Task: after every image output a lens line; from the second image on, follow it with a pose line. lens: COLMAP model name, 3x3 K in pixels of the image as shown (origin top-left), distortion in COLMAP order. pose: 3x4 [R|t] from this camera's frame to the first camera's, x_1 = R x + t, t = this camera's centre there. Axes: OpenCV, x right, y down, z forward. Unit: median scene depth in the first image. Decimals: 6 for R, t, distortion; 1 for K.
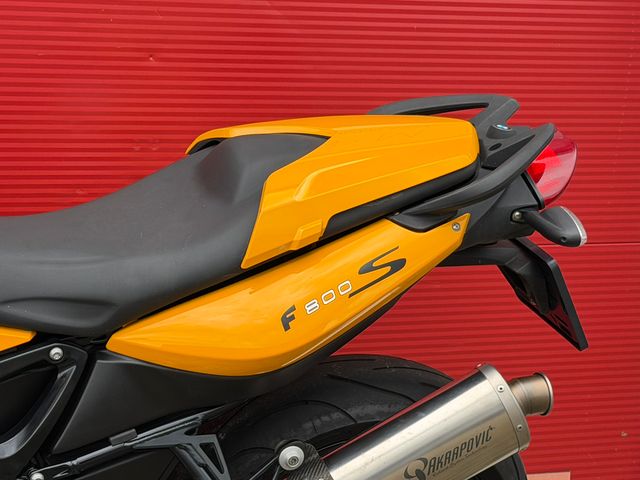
lens RADIAL K [[1536.9, 0, 320.0], [0, 1536.9, 240.0], [0, 0, 1]] dist [0.065604, 0.701414]
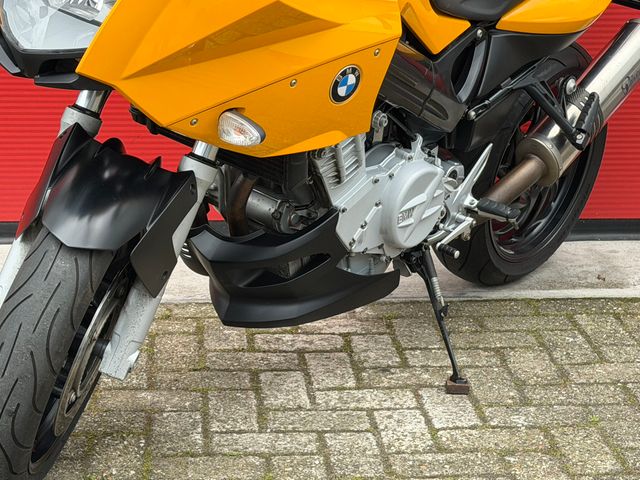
lens RADIAL K [[1495.1, 0, 318.9], [0, 1495.1, 215.3], [0, 0, 1]] dist [0.142896, 0.057110]
pose [[0.854713, -0.182326, 0.486028, -1.087789], [0.139696, 0.982535, 0.122920, 0.044014], [-0.499951, -0.037165, 0.865256, -0.262857]]
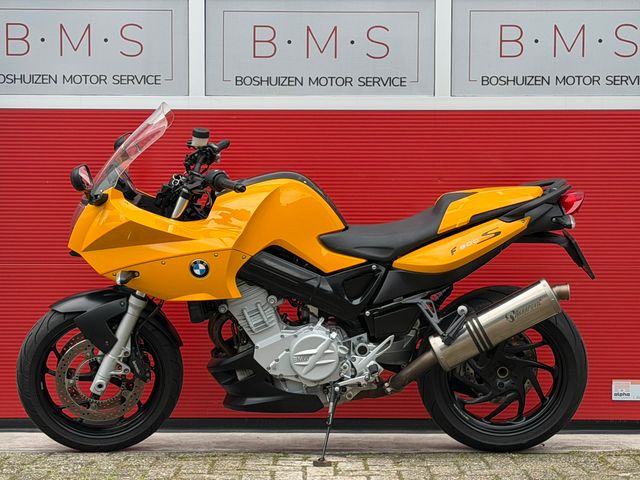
lens RADIAL K [[1536.9, 0, 320.0], [0, 1536.9, 240.0], [0, 0, 1]] dist [0.065604, 0.701414]
pose [[0.942750, -0.035158, -0.331641, 0.652988], [-0.023905, 0.984746, -0.172350, 0.500713], [0.332642, 0.170411, 0.927529, -1.601500]]
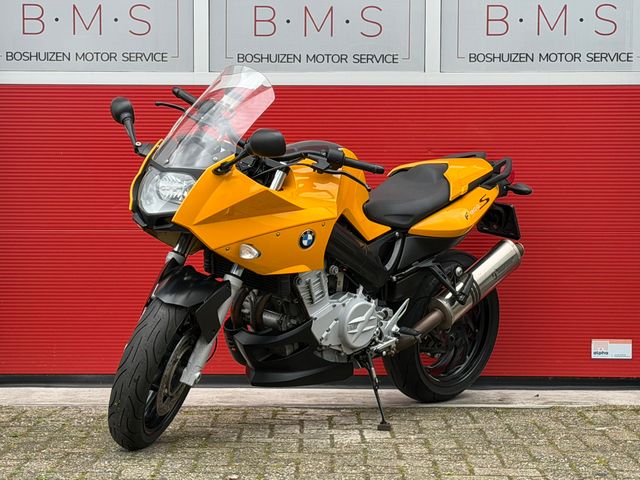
lens RADIAL K [[1495.1, 0, 308.6], [0, 1495.1, 239.3], [0, 0, 1]] dist [0.143069, -0.004493]
pose [[0.900096, -0.068359, 0.430296, -1.516884], [0.136376, 0.982191, -0.129238, 0.419671], [-0.413798, 0.175008, 0.893389, -1.430811]]
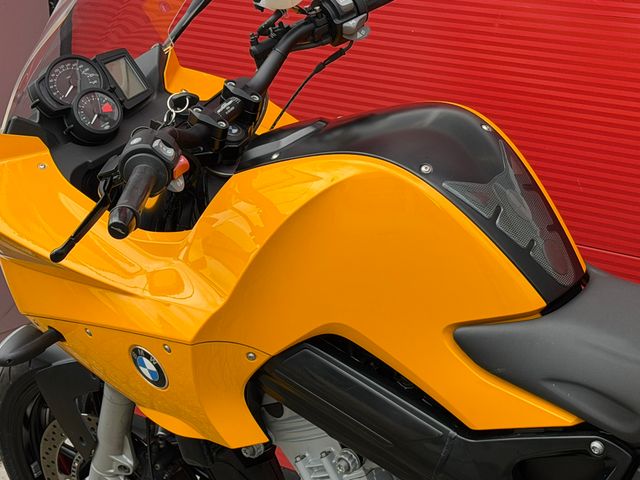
lens RADIAL K [[1536.9, 0, 320.0], [0, 1536.9, 240.0], [0, 0, 1]] dist [0.065604, 0.701414]
pose [[0.514054, 0.208379, -0.832062, 0.482100], [-0.113829, 0.978036, 0.174612, -0.188095], [0.850171, 0.004953, 0.526483, 0.366932]]
